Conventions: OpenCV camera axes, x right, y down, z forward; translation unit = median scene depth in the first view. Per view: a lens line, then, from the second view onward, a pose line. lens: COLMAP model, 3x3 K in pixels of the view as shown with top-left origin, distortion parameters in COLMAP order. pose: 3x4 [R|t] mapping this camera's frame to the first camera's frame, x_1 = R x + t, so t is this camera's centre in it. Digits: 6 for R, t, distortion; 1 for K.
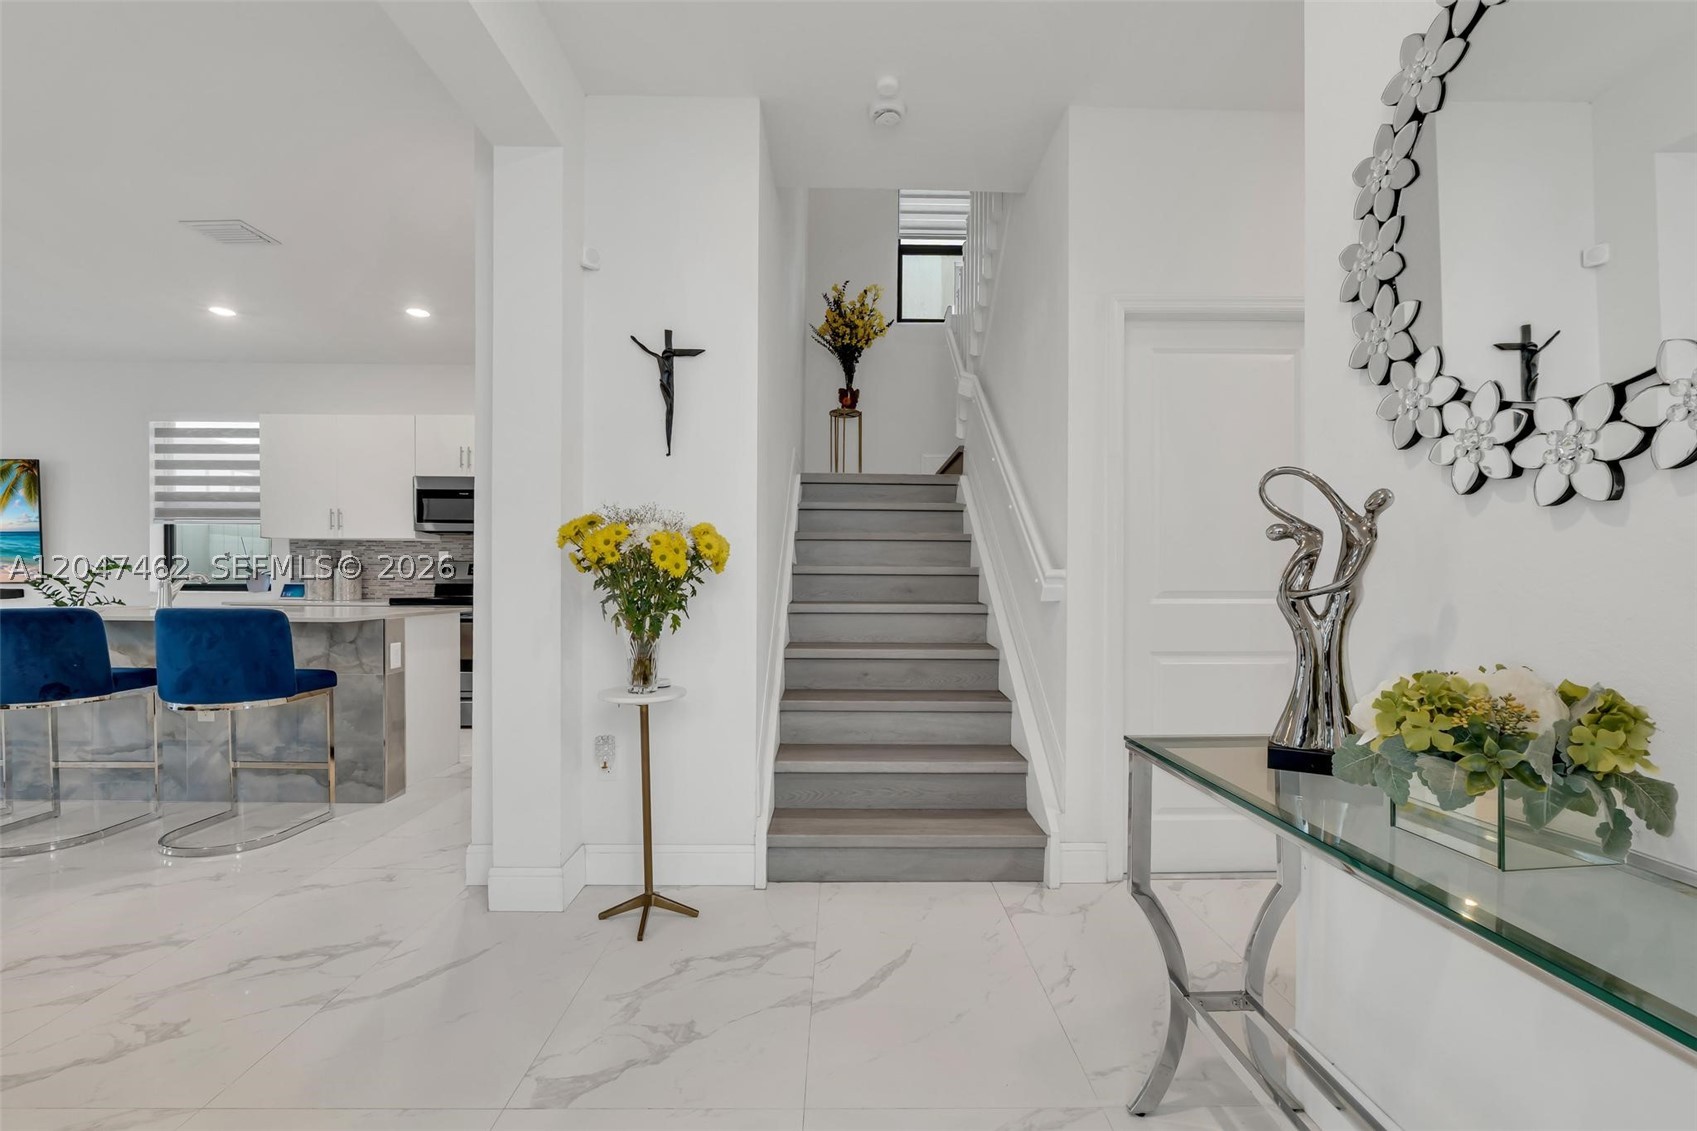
lens RADIAL K [[732.1, 0, 846.6], [0, 732.1, 584.6], [0, 0, 1]] dist [-0.000450, -0.000766]
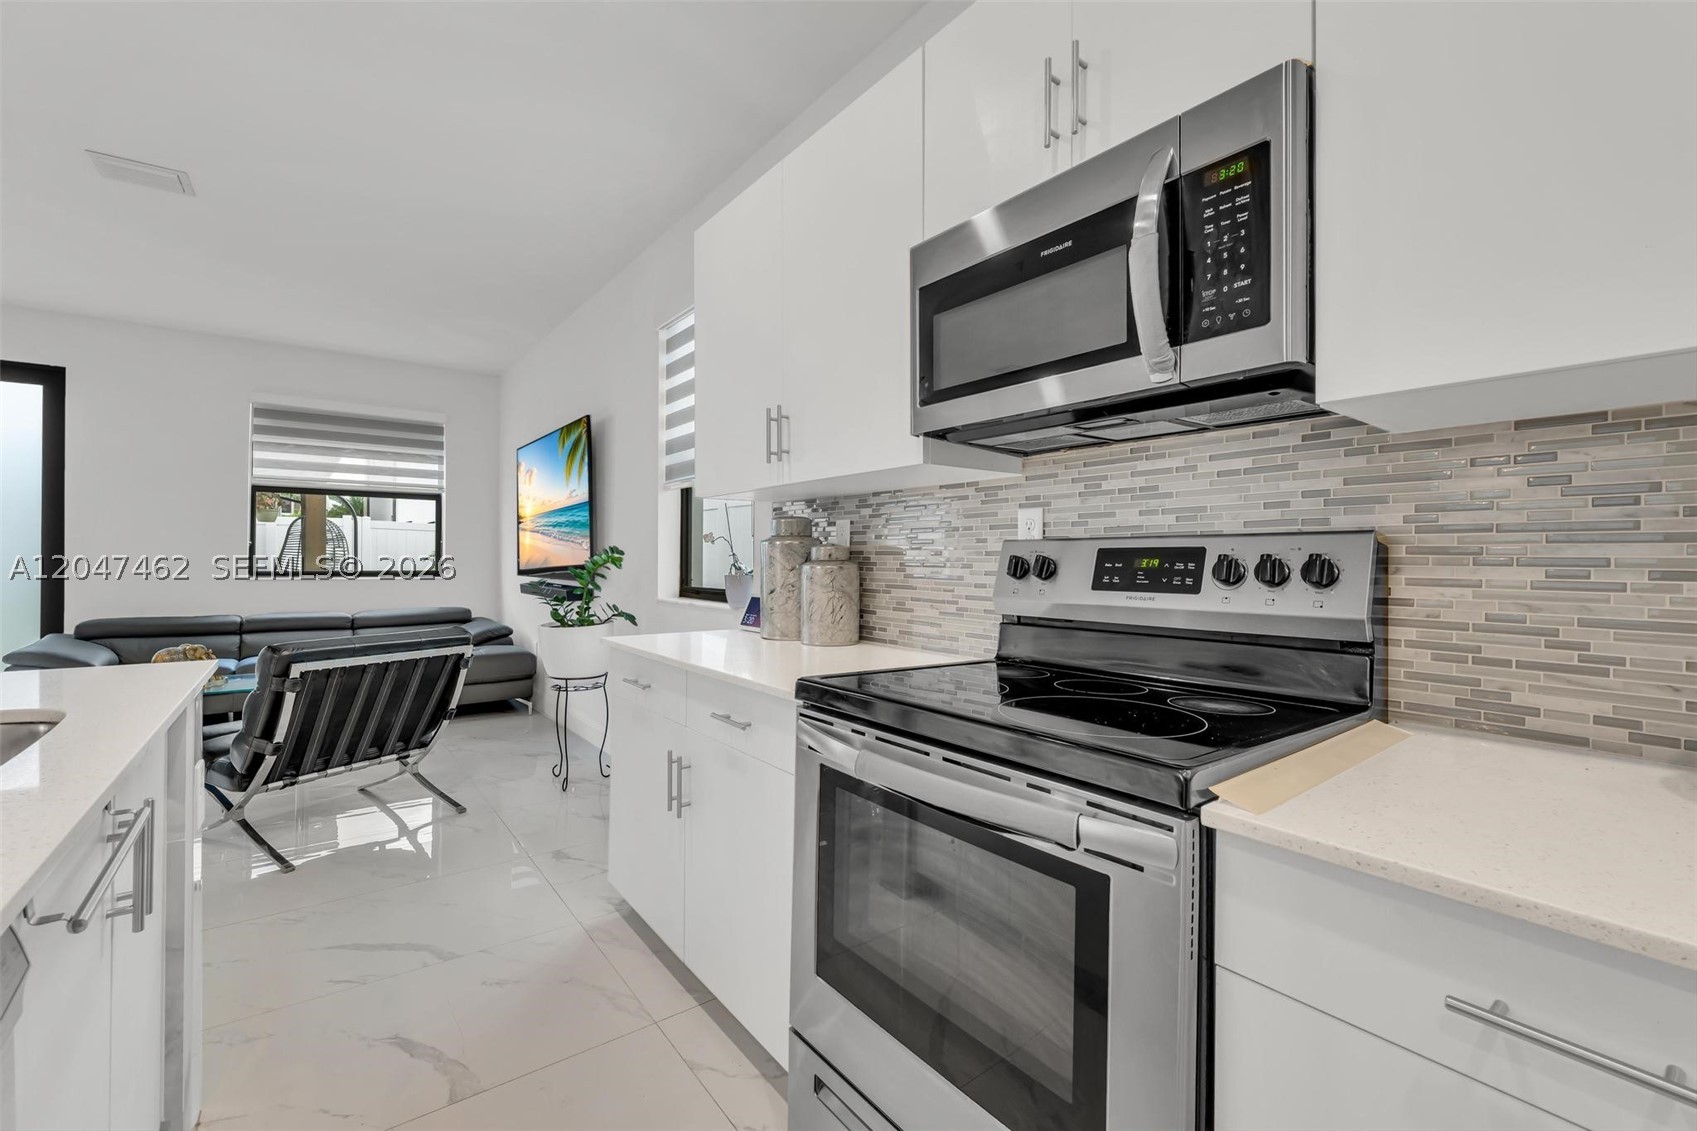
lens RADIAL K [[718.5, 0, 856.0], [0, 718.5, 559.7], [0, 0, 1]] dist [-0.004631, -0.000675]
pose [[0.605488, -0.000643, -0.795854, -0.384517], [-0.012797, 0.999863, -0.010544, -0.021538], [0.795752, 0.016569, 0.605396, 0.825069]]
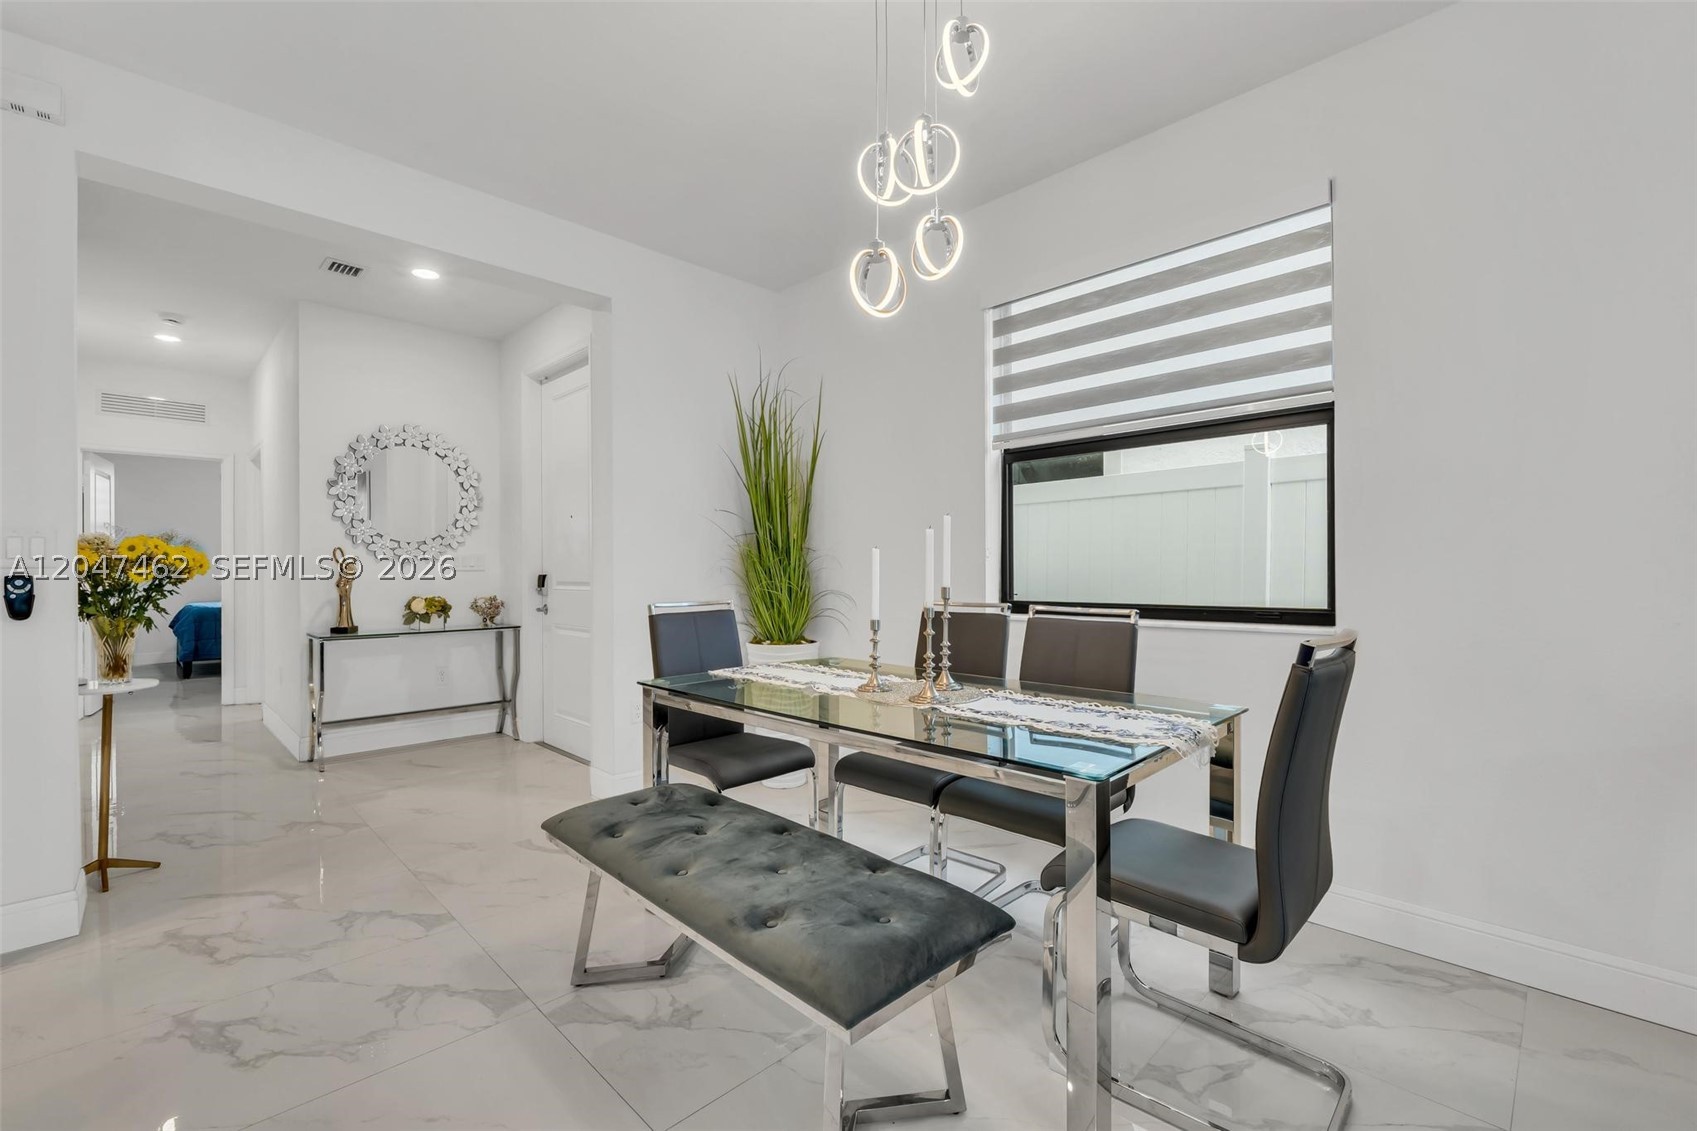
lens RADIAL K [[744.9, 0, 848.5], [0, 744.9, 565.5], [0, 0, 1]] dist [0.001388, 0.000341]
pose [[-0.692679, 0.001037, 0.721245, -0.840281], [0.004521, 0.999986, 0.002904, -0.019857], [-0.721232, 0.005273, -0.692674, 0.414632]]
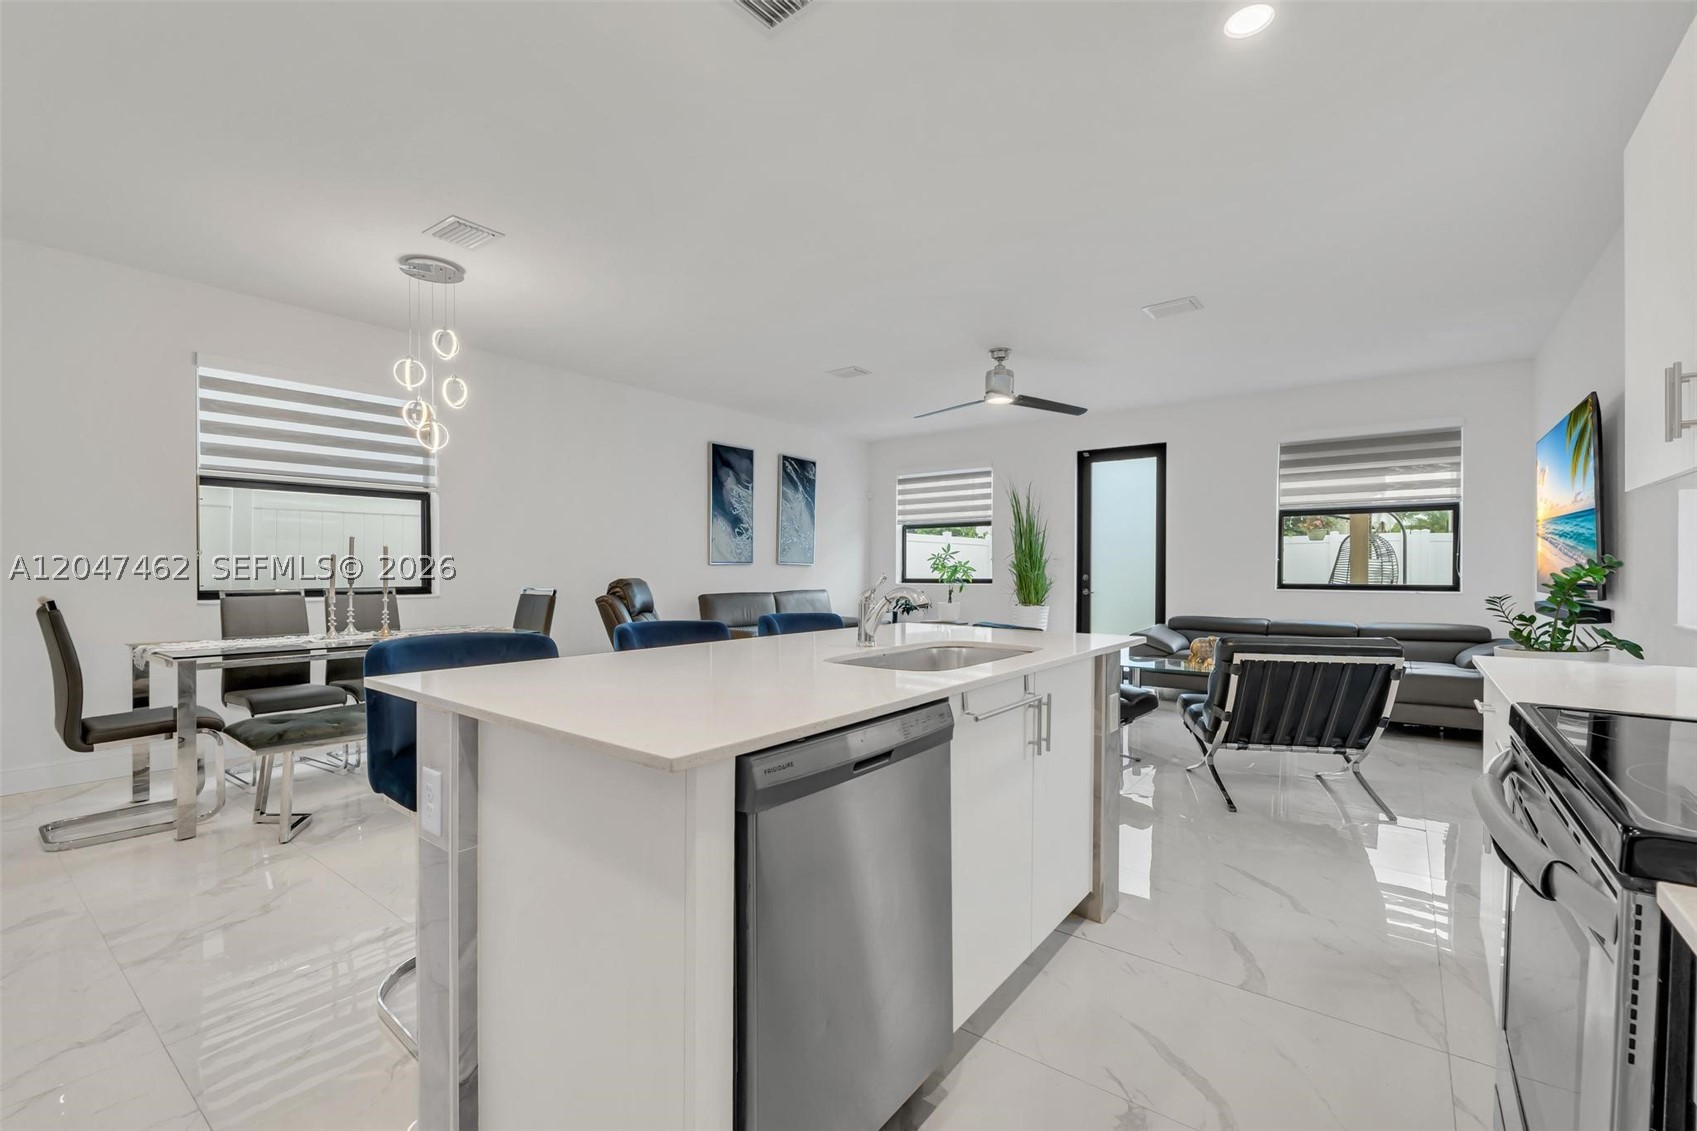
lens RADIAL K [[726.2, 0, 855.2], [0, 726.2, 580.7], [0, 0, 1]] dist [-0.001712, -0.000354]
pose [[-0.607414, 0.005506, -0.794366, -0.291077], [-0.012679, 0.999781, 0.016625, -0.021362], [0.794284, 0.020170, -0.607211, 0.936601]]
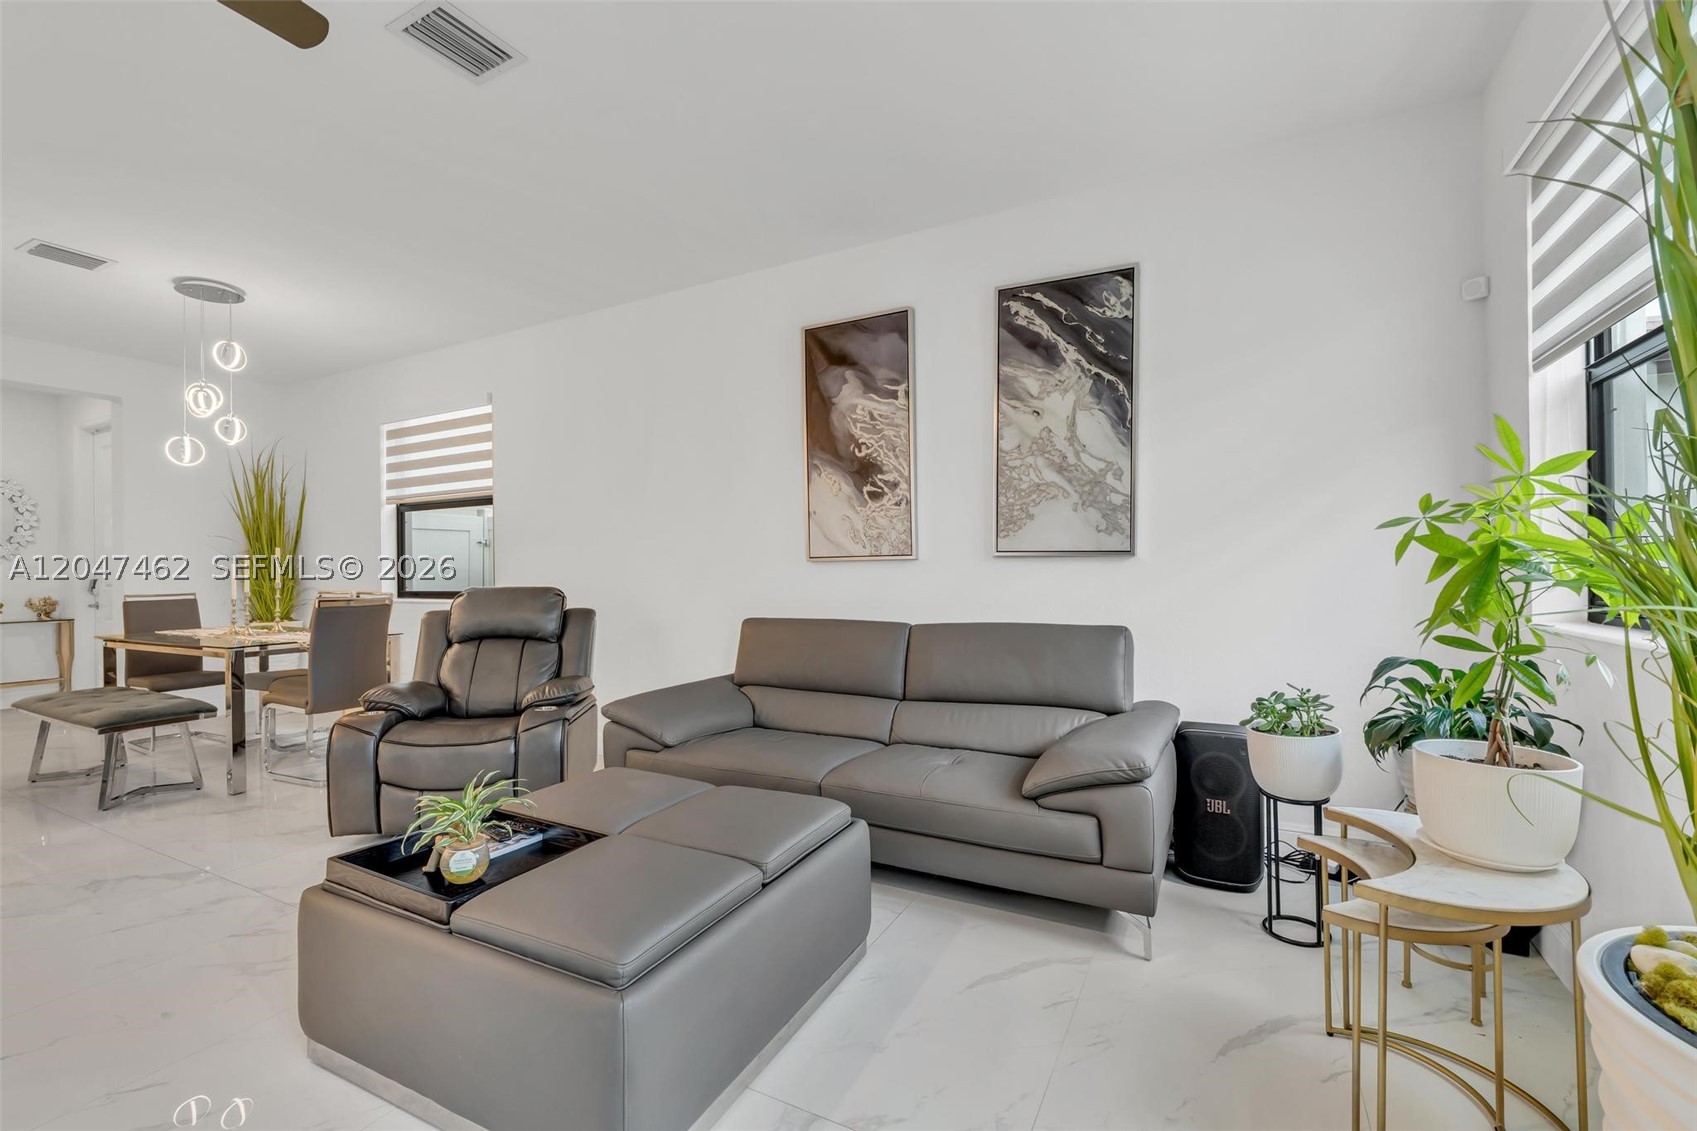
lens RADIAL K [[728.6, 0, 853.8], [0, 728.6, 566.7], [0, 0, 1]] dist [-0.003250, -0.000613]
pose [[-0.880317, 0.004483, 0.474366, -1.571759], [0.007965, 0.999954, 0.005331, -0.024638], [-0.474320, 0.008471, -0.880312, 0.503857]]
